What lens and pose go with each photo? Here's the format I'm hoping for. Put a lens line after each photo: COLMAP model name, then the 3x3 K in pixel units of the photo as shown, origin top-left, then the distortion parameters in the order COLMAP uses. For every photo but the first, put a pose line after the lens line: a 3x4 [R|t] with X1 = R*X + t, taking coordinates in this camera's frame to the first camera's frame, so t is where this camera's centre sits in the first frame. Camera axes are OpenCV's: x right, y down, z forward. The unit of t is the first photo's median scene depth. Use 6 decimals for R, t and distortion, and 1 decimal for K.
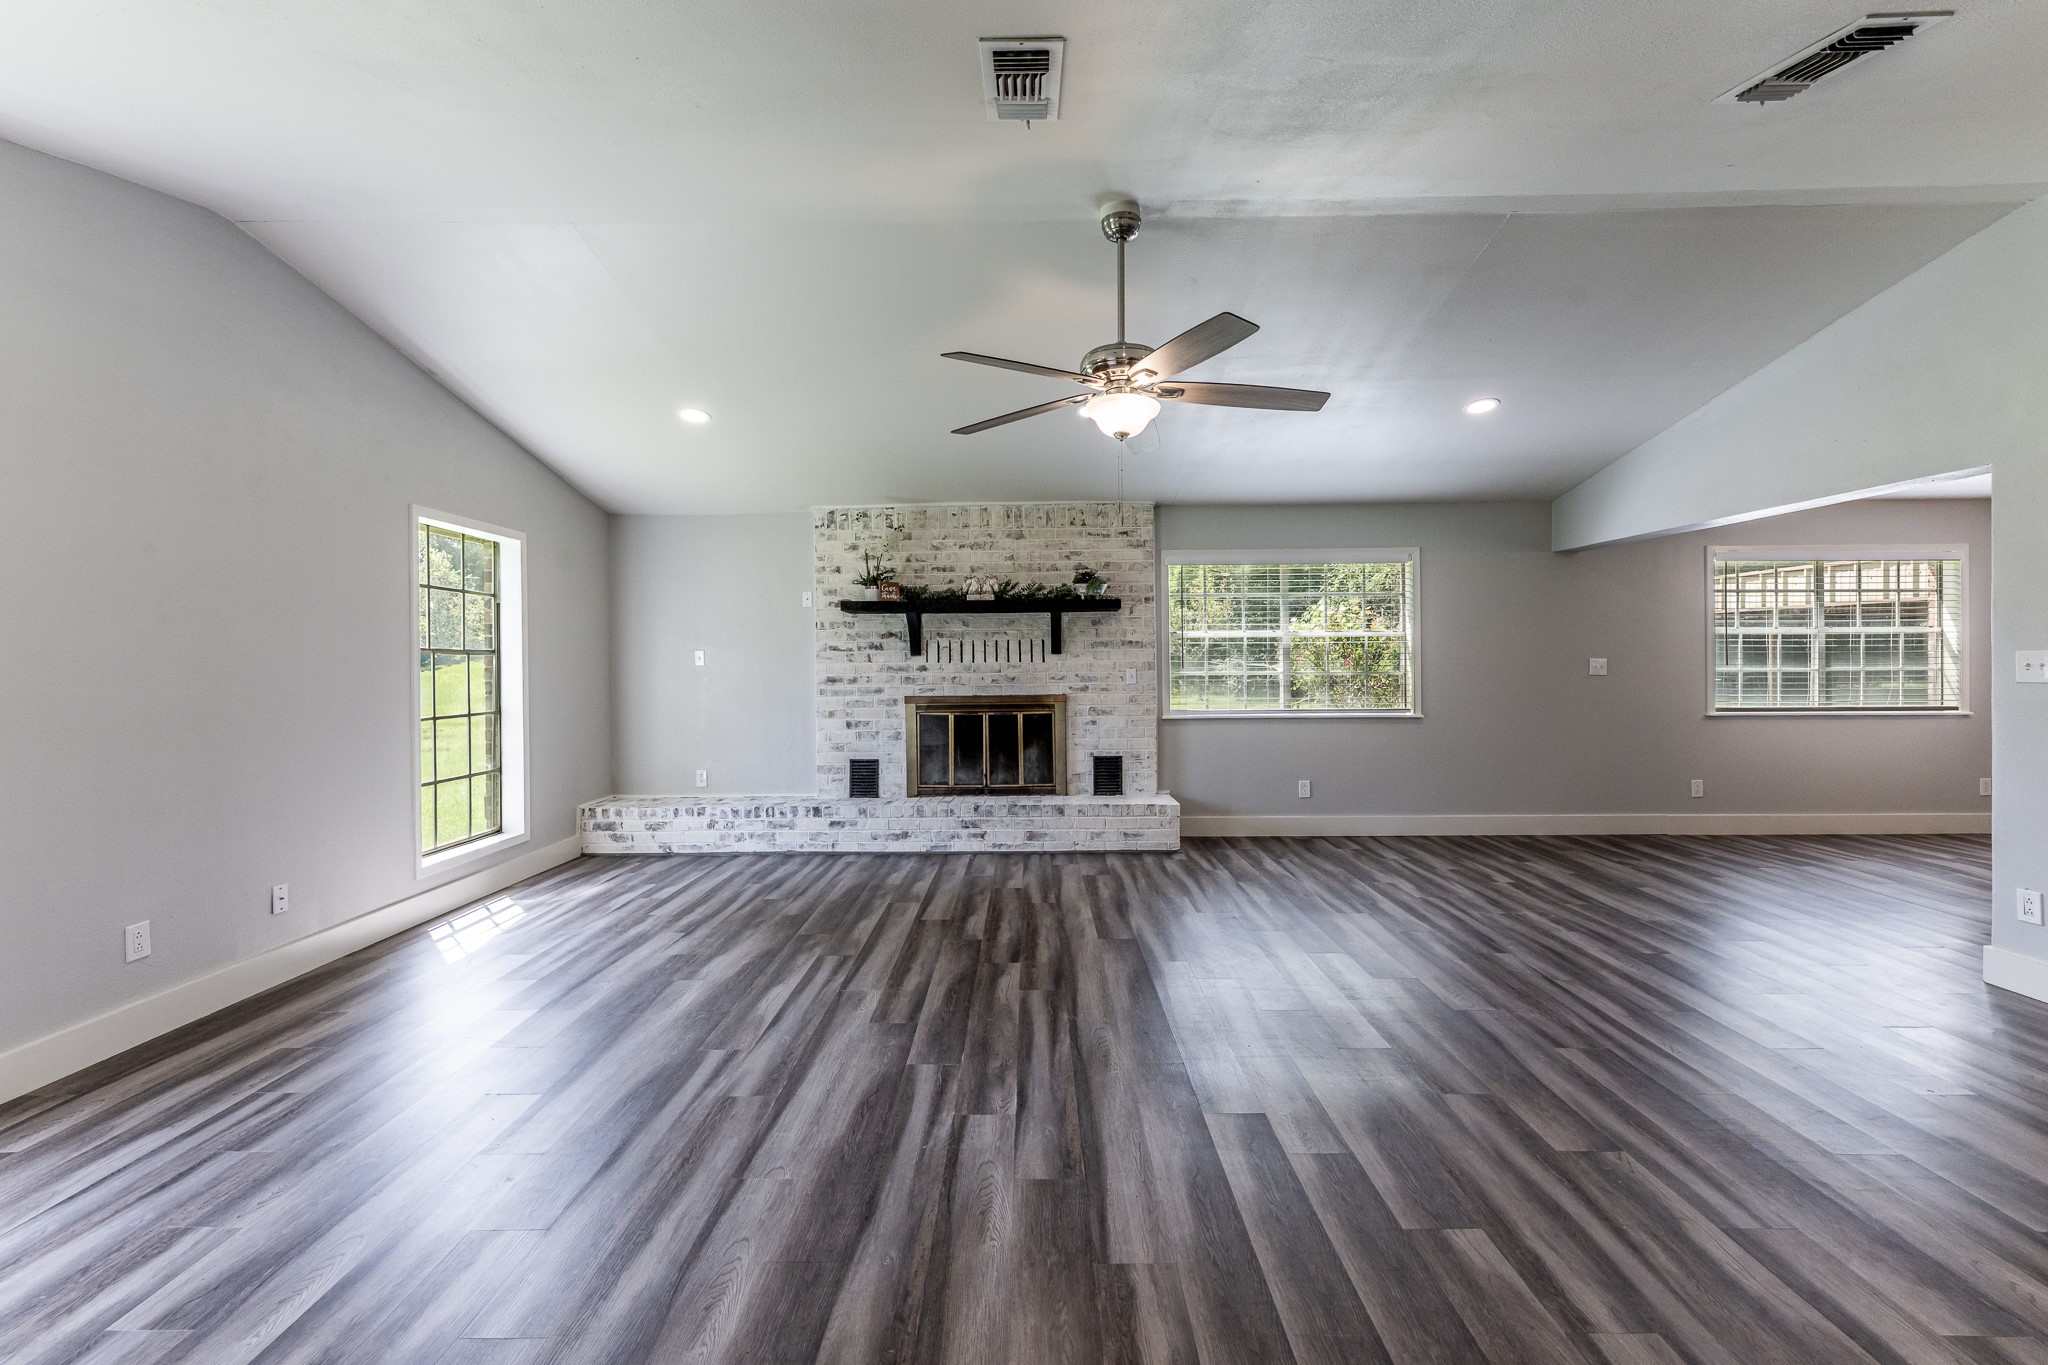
lens RADIAL K [[798.2, 0, 1019.2], [0, 798.2, 664.6], [0, 0, 1]] dist [0.001649, 0.000391]
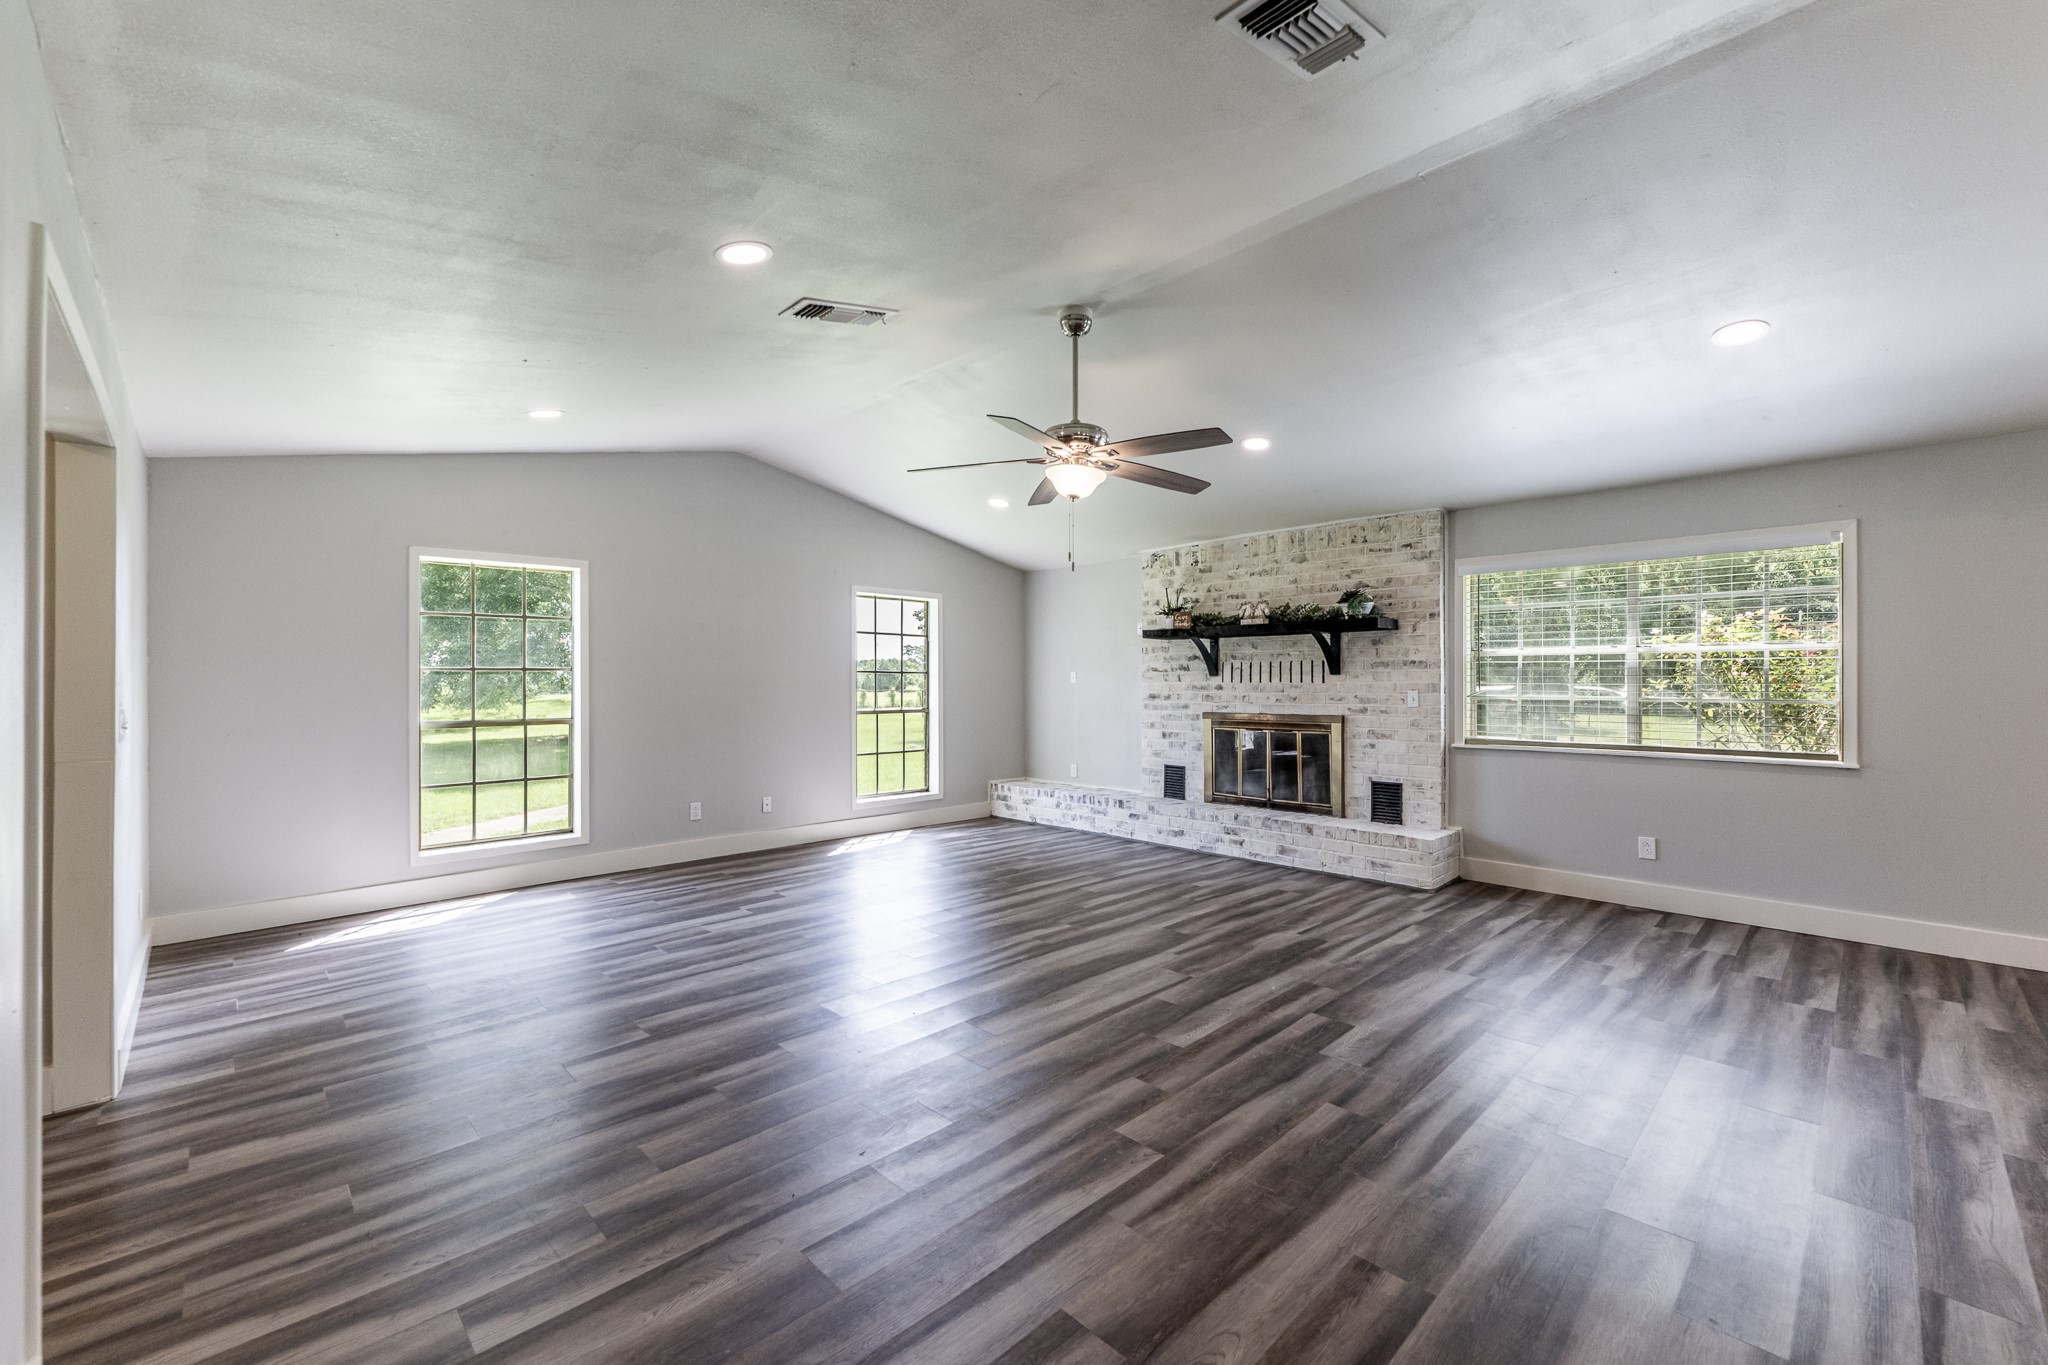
lens RADIAL K [[754.0, 0, 1024.0], [0, 754.0, 682.5], [0, 0, 1]] dist [0.000923, 0.000071]
pose [[0.744371, 0.008036, -0.667718, 0.386743], [-0.007595, 0.999965, 0.003567, -0.004013], [0.667723, 0.002417, 0.744405, 0.042206]]
